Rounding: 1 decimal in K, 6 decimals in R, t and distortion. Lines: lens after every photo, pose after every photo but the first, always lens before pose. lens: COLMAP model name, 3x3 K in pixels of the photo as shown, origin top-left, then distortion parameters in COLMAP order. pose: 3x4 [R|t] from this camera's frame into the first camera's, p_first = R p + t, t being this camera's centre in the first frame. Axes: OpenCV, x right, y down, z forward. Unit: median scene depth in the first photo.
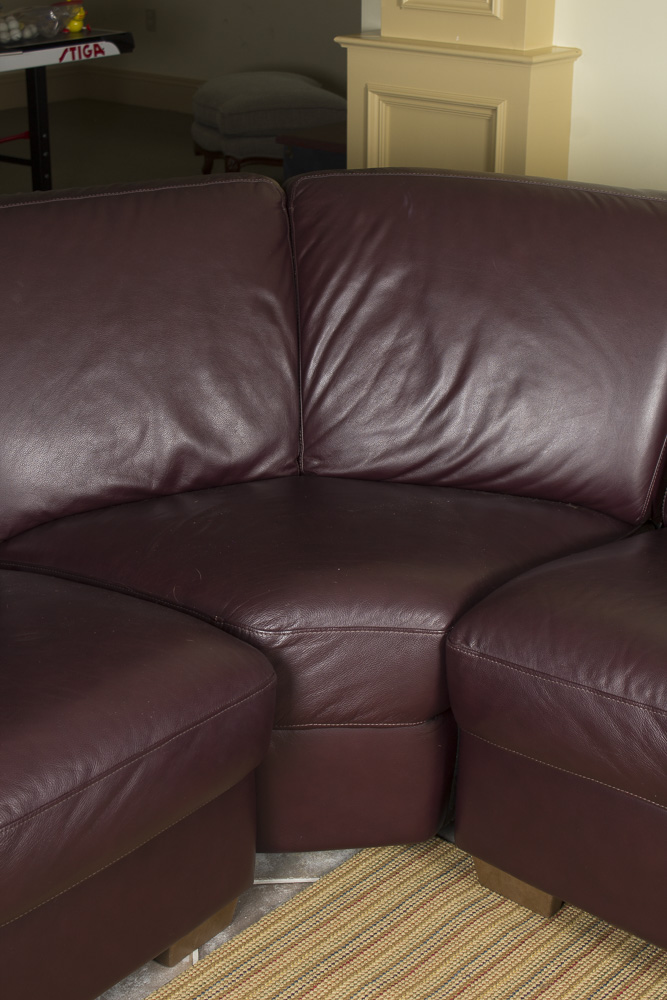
lens RADIAL K [[1604.7, 0, 330.9], [0, 1604.7, 519.1], [0, 0, 1]] dist [-0.020937, 0.125236]
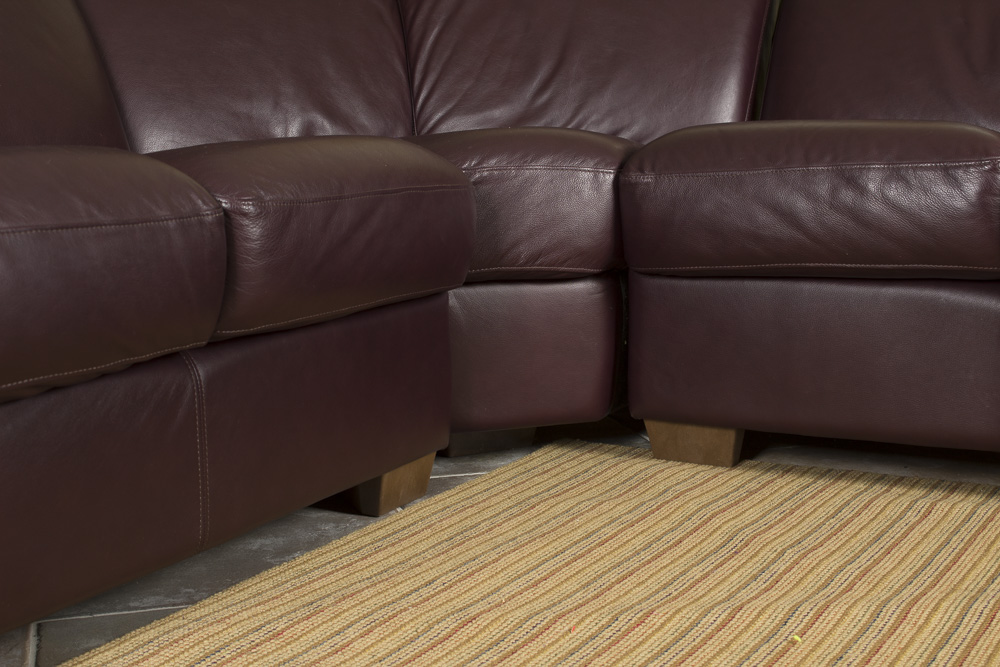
lens RADIAL K [[1511.4, 0, 500.0], [0, 1511.4, 333.5], [0, 0, 1]] dist [-0.027760, 0.011475]
pose [[0.980336, -0.049773, 0.190955, -0.166916], [0.095132, 0.967001, -0.236344, 0.334135], [-0.172890, 0.249863, 0.952721, 0.071831]]
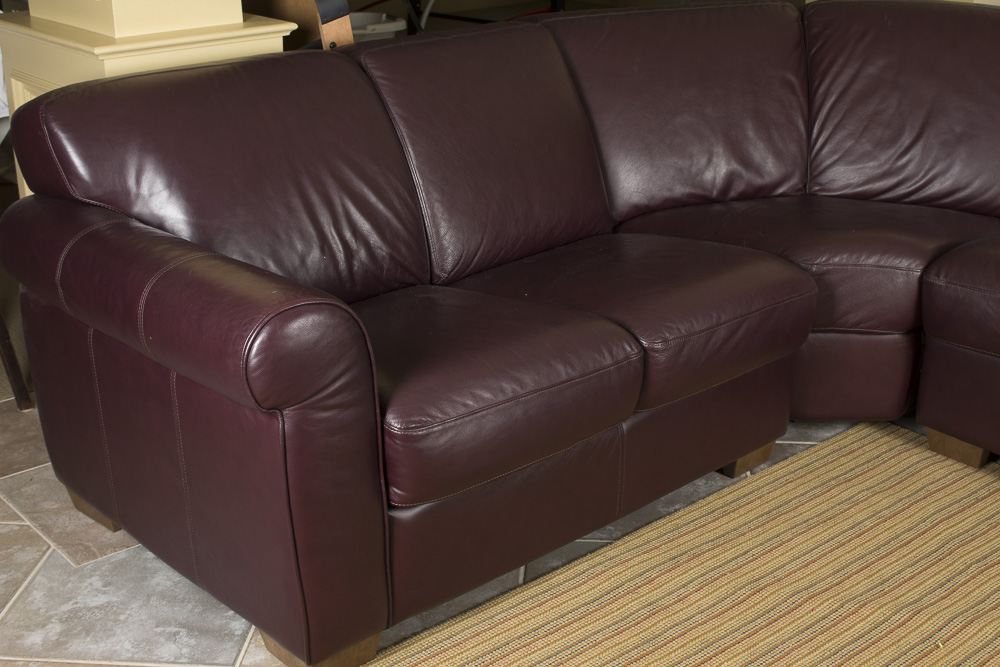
lens RADIAL K [[1336.1, 0, 500.0], [0, 1336.1, 333.5], [0, 0, 1]] dist [-0.054952, 0.082301]
pose [[0.989013, 0.045864, -0.140531, -0.126524], [-0.049950, 0.998421, -0.025683, 0.153785], [0.139132, 0.032420, 0.989743, -0.285776]]
